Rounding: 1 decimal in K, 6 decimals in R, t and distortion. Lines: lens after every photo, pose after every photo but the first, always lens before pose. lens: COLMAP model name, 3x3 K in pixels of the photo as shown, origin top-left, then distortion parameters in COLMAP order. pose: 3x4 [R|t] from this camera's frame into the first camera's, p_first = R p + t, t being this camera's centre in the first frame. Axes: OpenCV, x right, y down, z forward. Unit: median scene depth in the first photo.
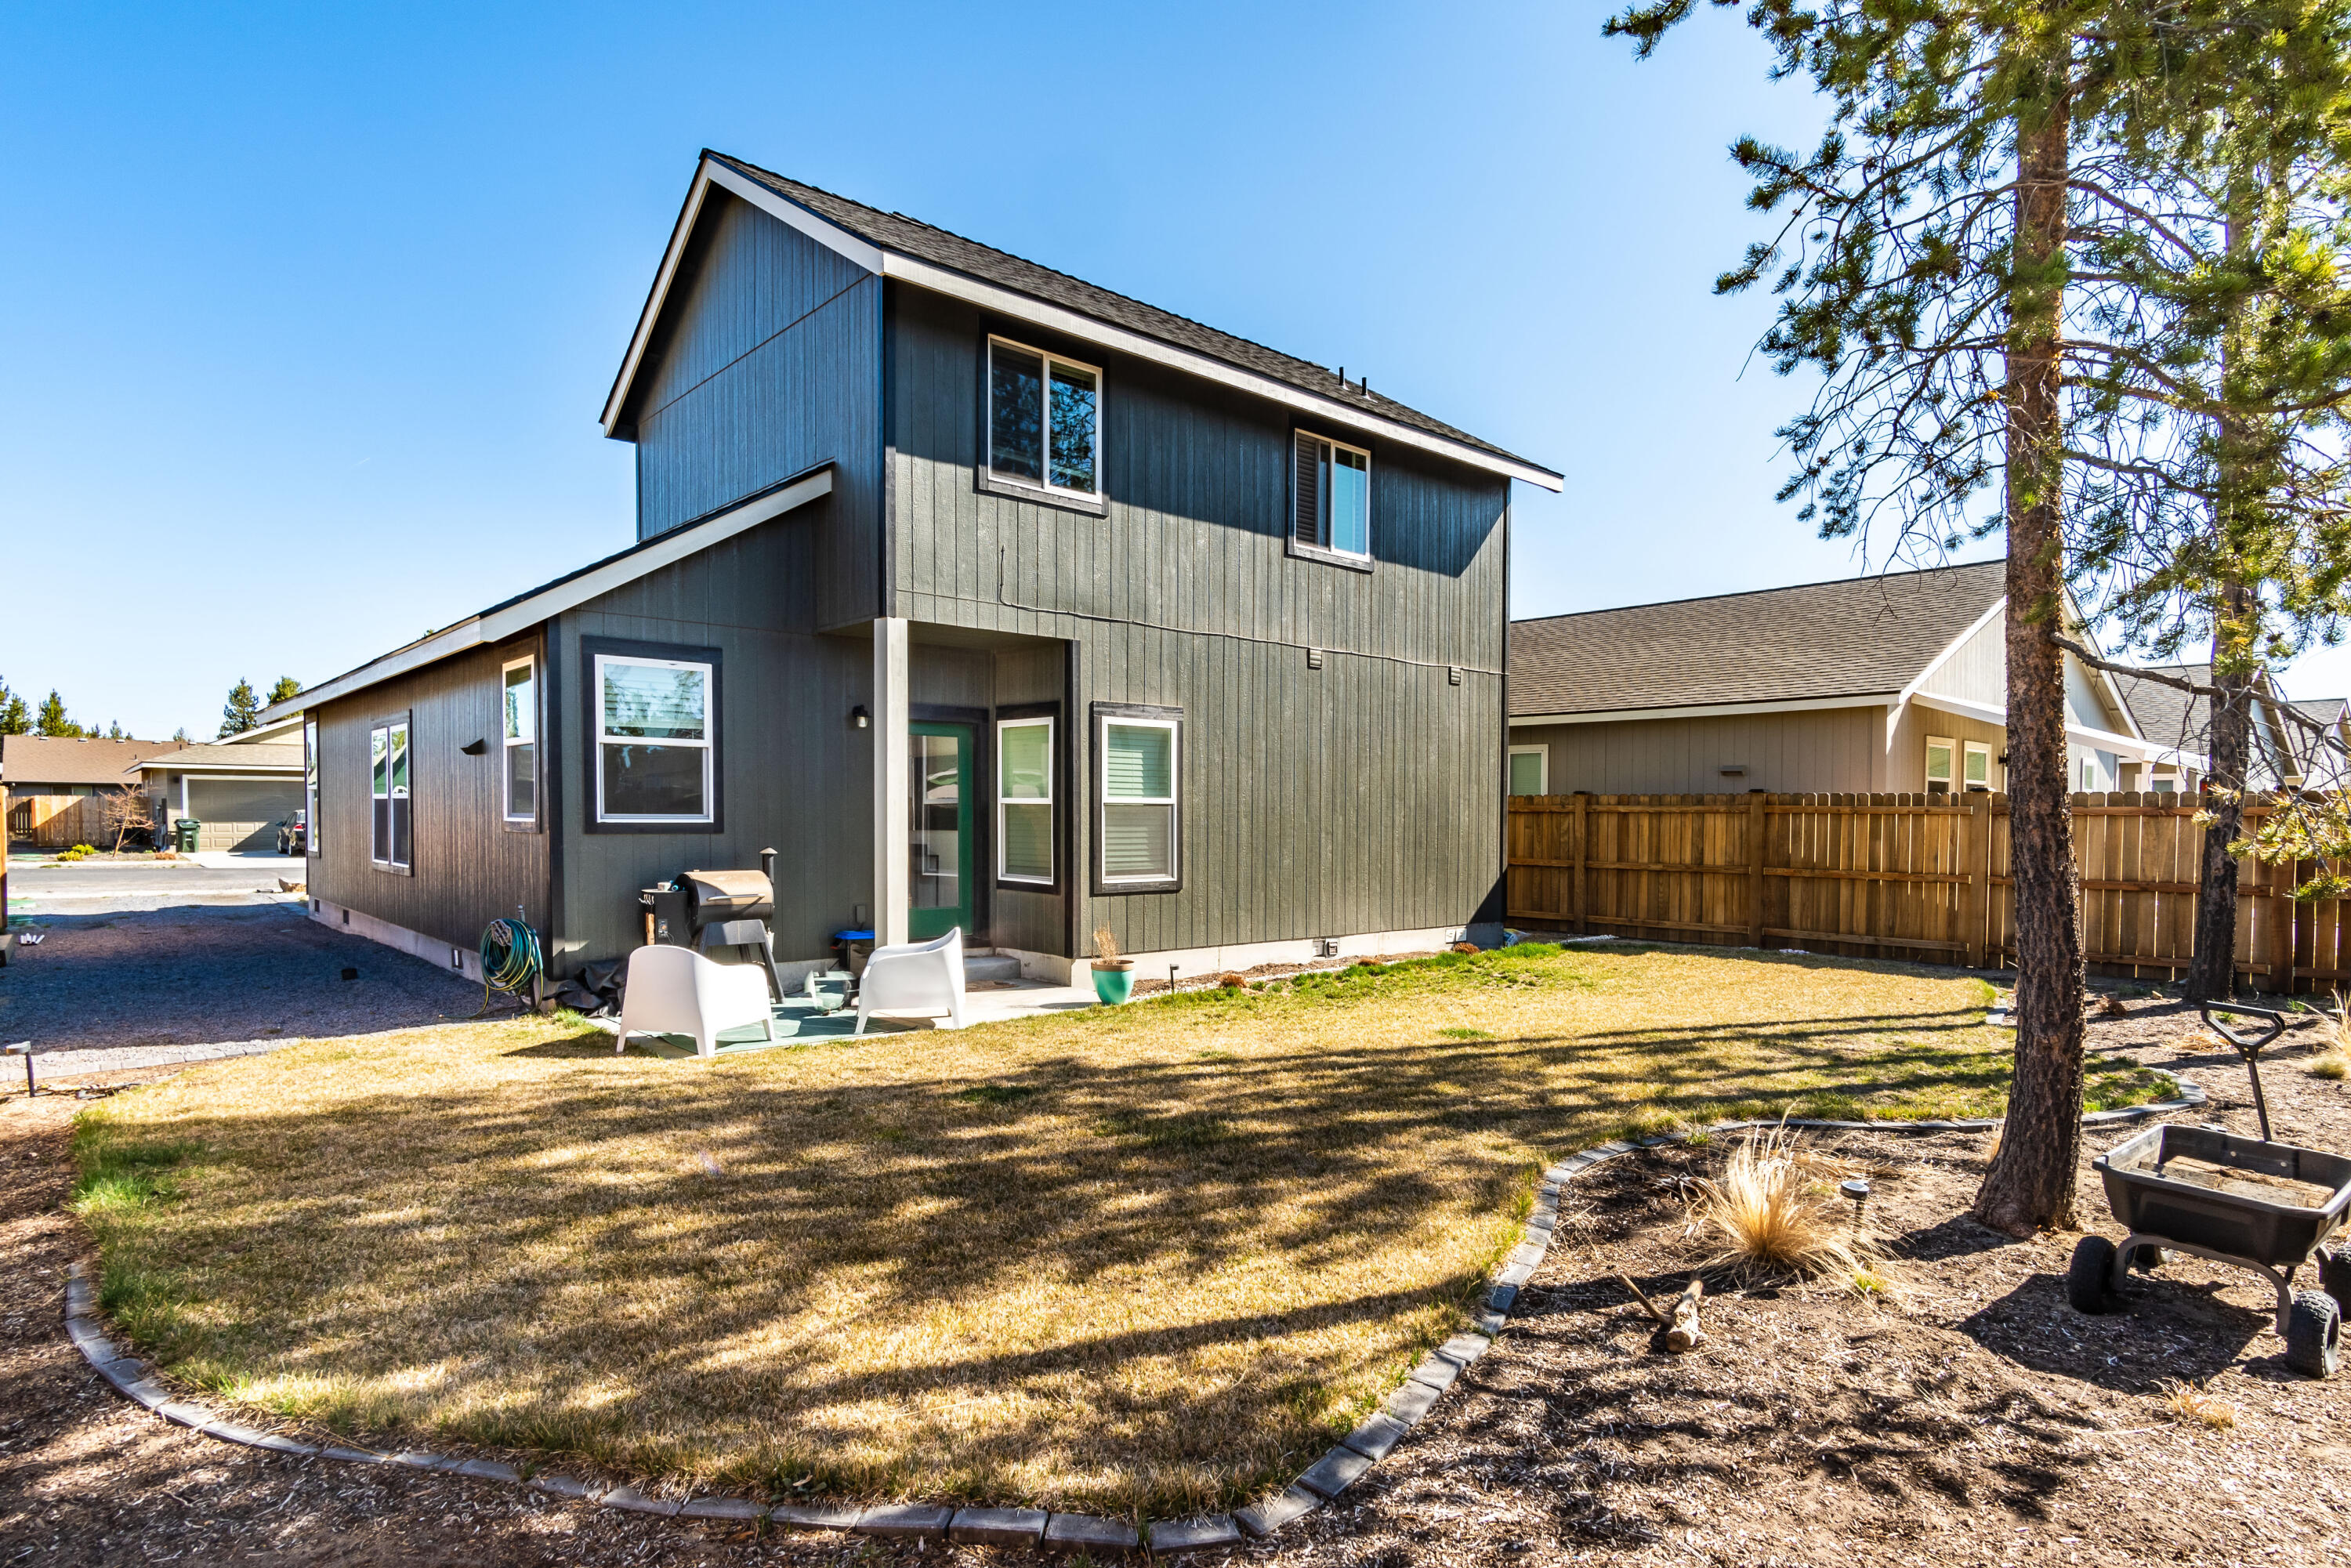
lens RADIAL K [[1265.1, 0, 1175.1], [0, 1265.1, 850.7], [0, 0, 1]] dist [0.003416, 0.000470]
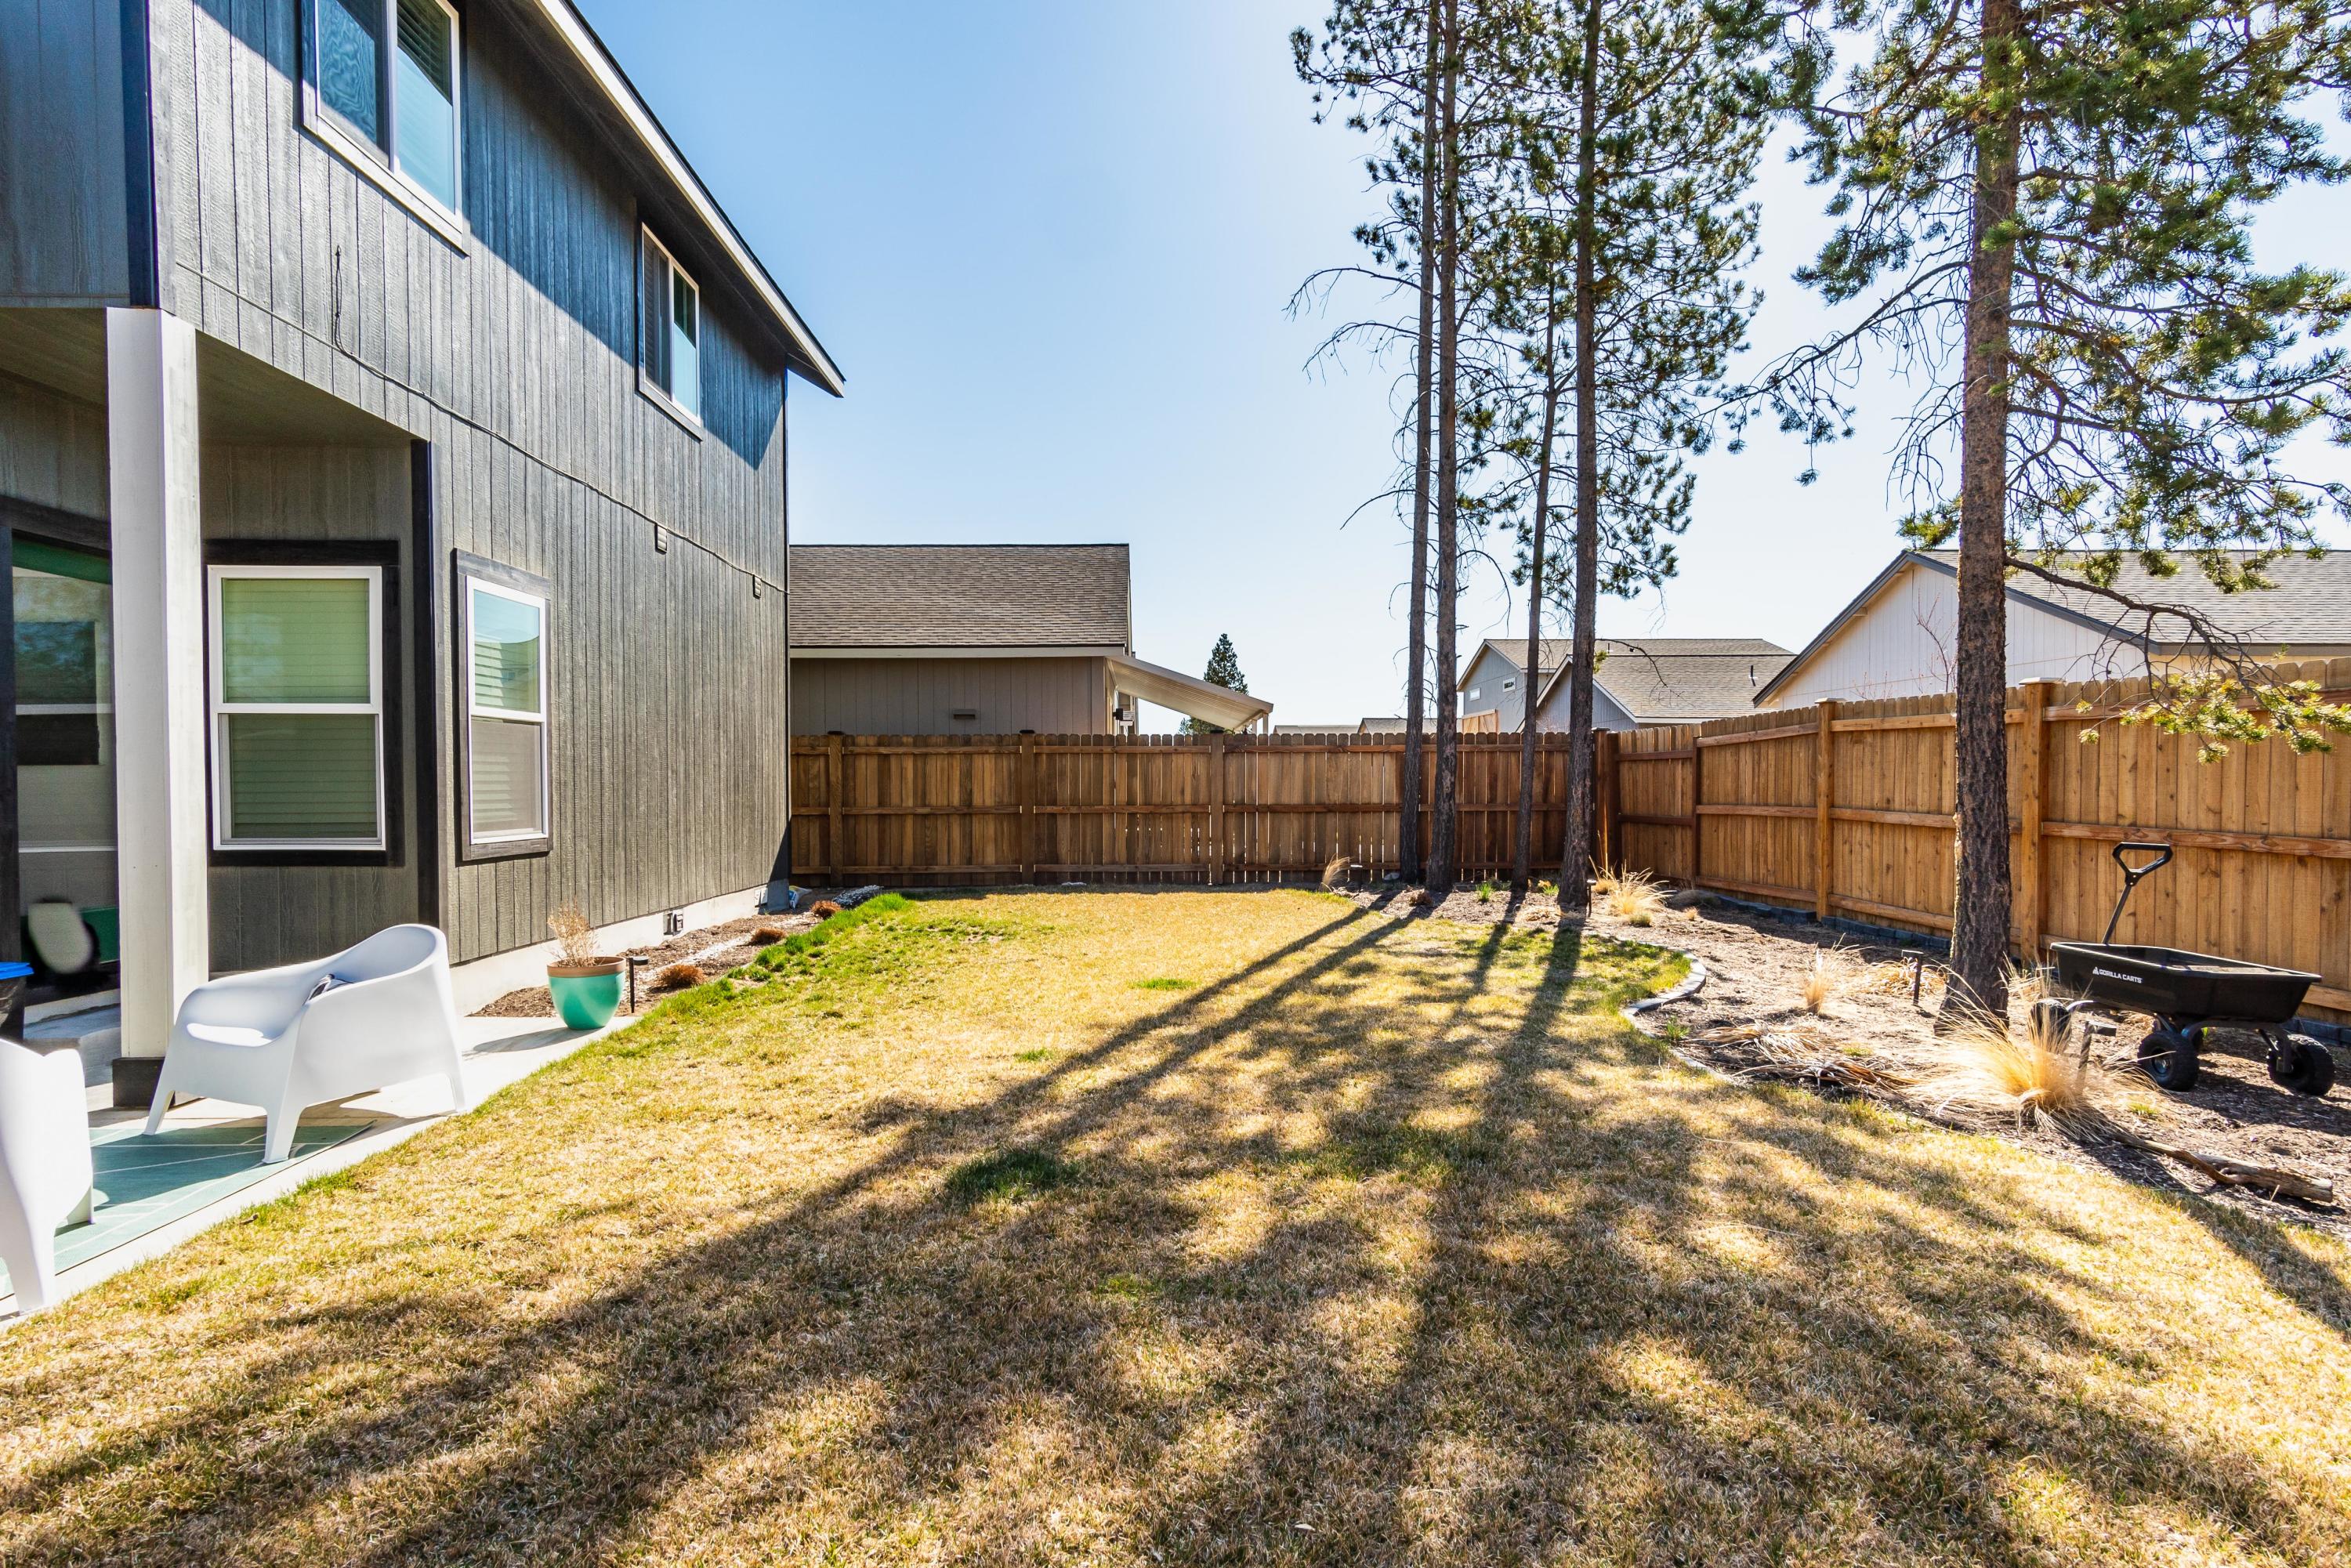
lens RADIAL K [[1235.6, 0, 1177.7], [0, 1235.6, 803.1], [0, 0, 1]] dist [0.002816, 0.001325]
pose [[0.640771, -0.022414, 0.767405, -0.305442], [0.031684, 0.999494, 0.002738, 0.015311], [-0.767078, 0.022560, 0.641157, 0.346689]]
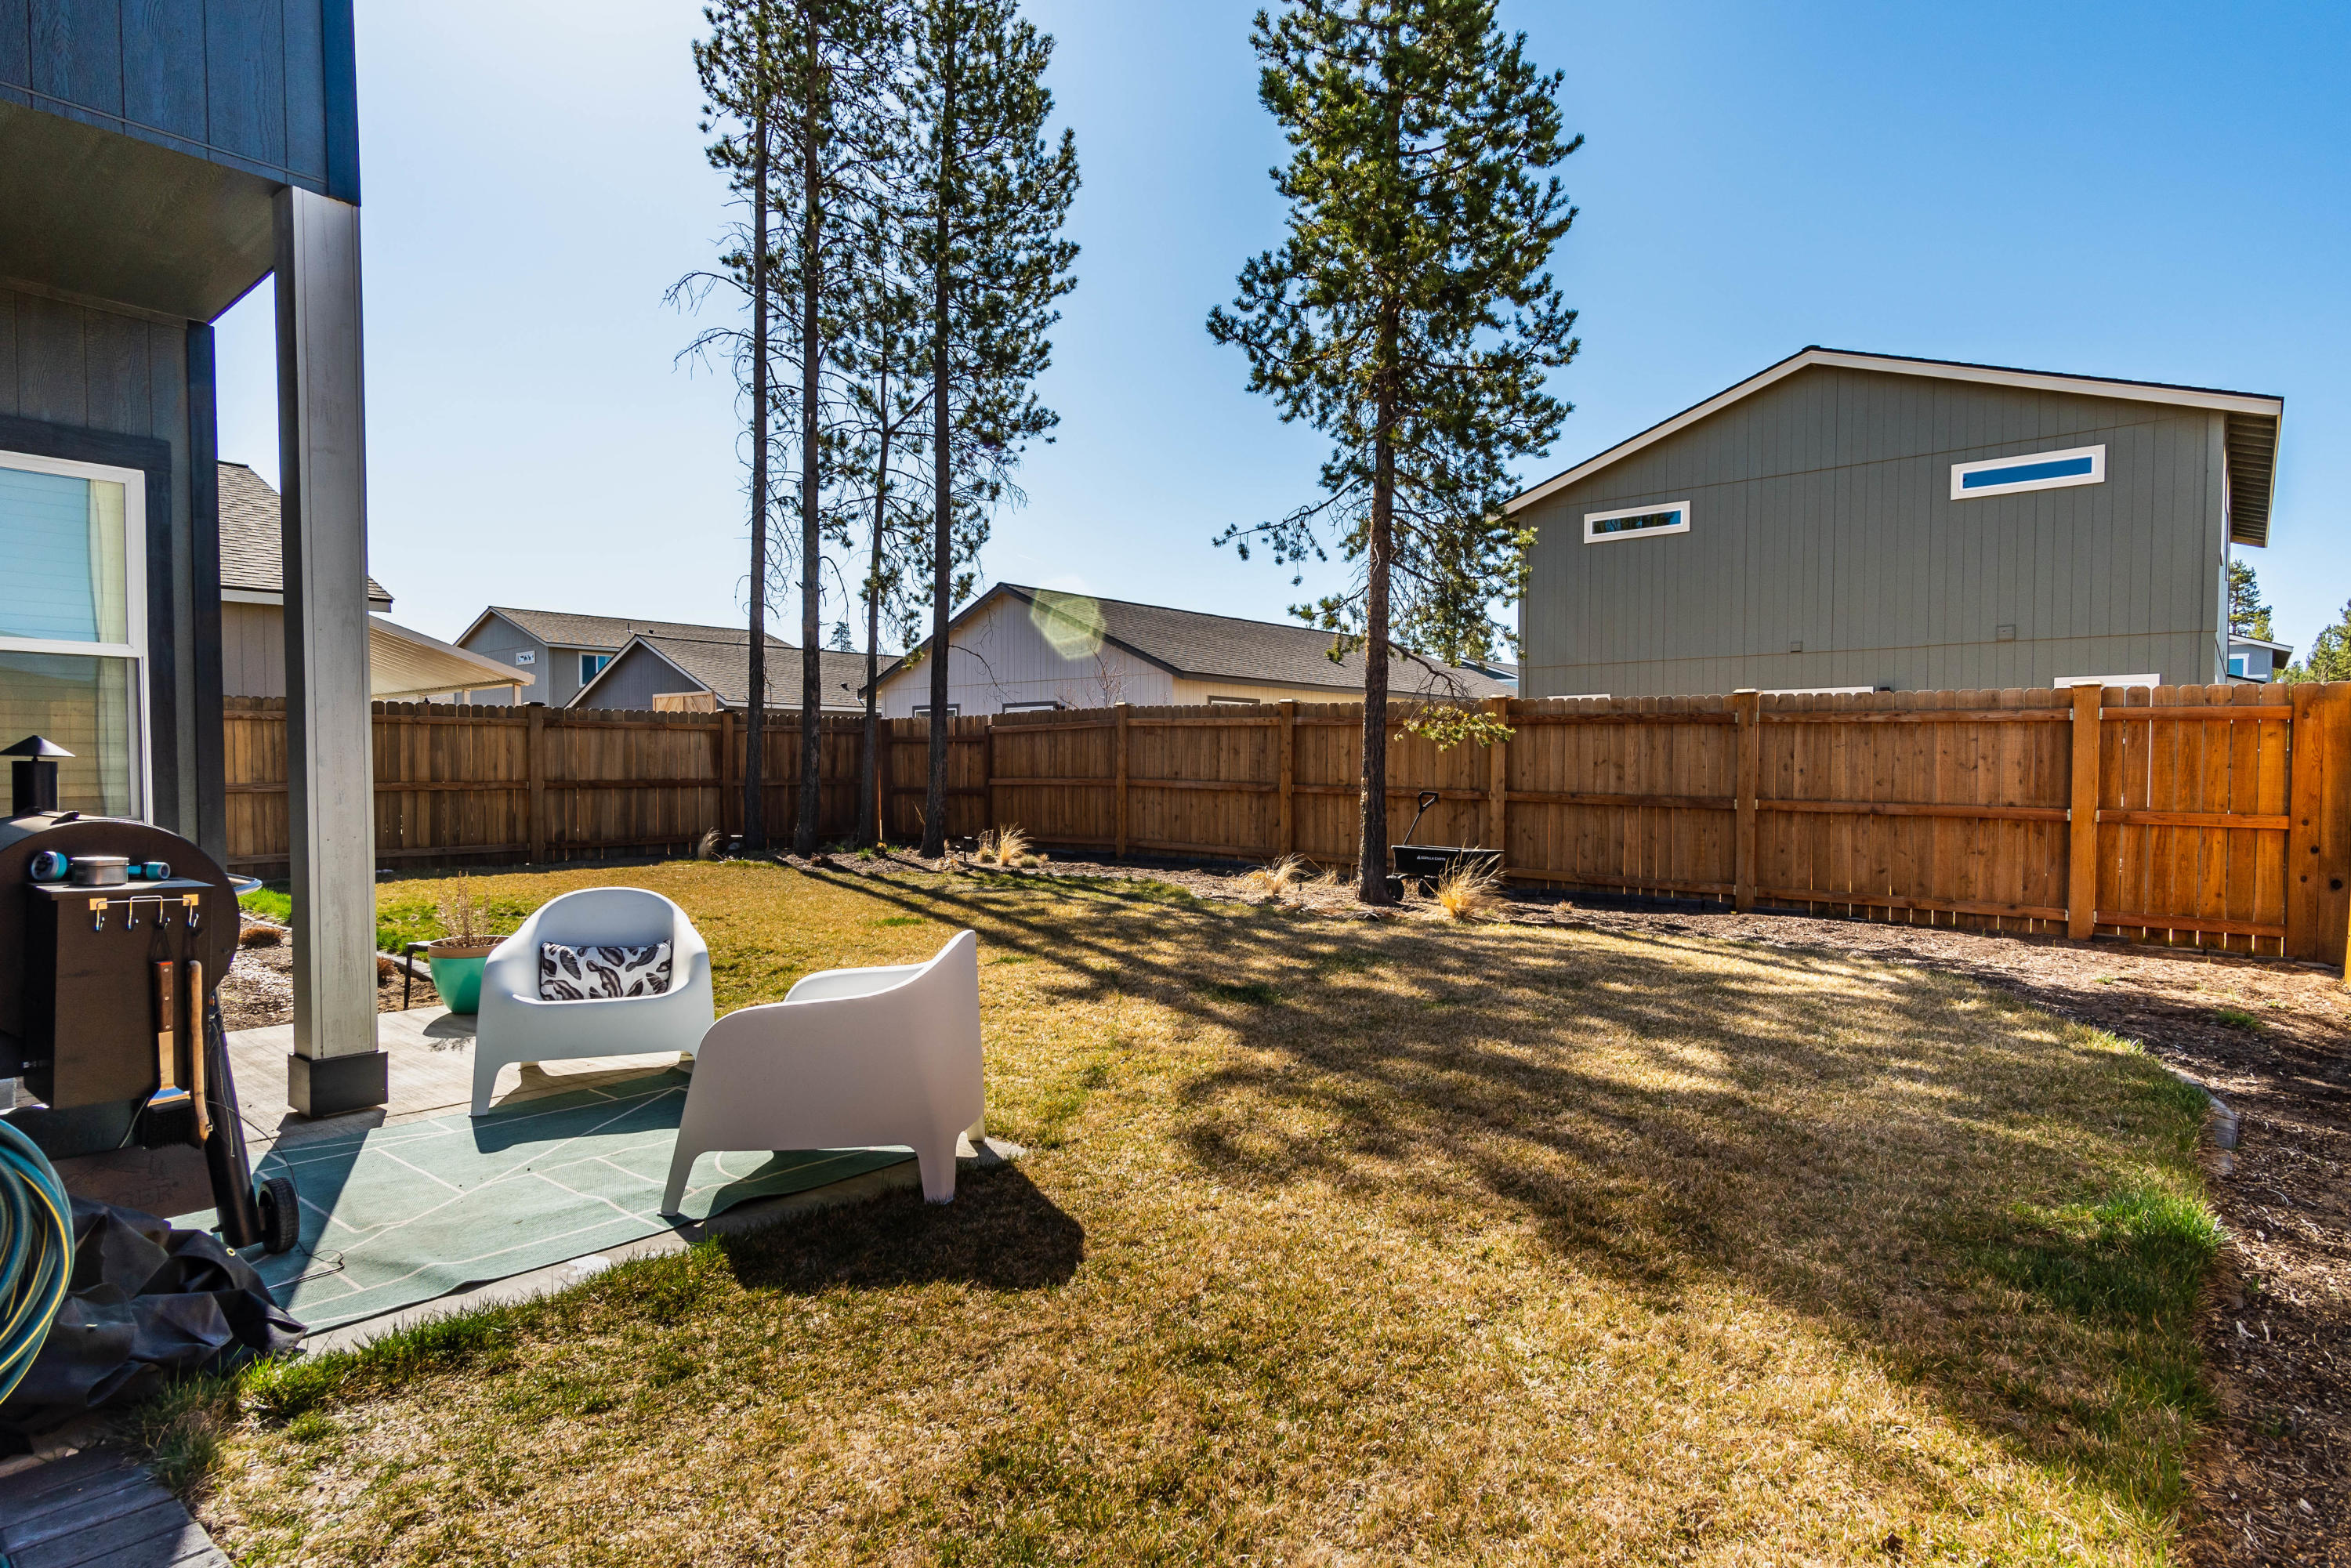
lens RADIAL K [[1235.6, 0, 1177.7], [0, 1235.6, 803.1], [0, 0, 1]] dist [0.002816, 0.001325]
pose [[-0.146961, -0.041444, 0.988274, -0.610673], [0.026280, 0.998606, 0.045786, 0.004103], [-0.988793, 0.032701, -0.145667, 0.700963]]
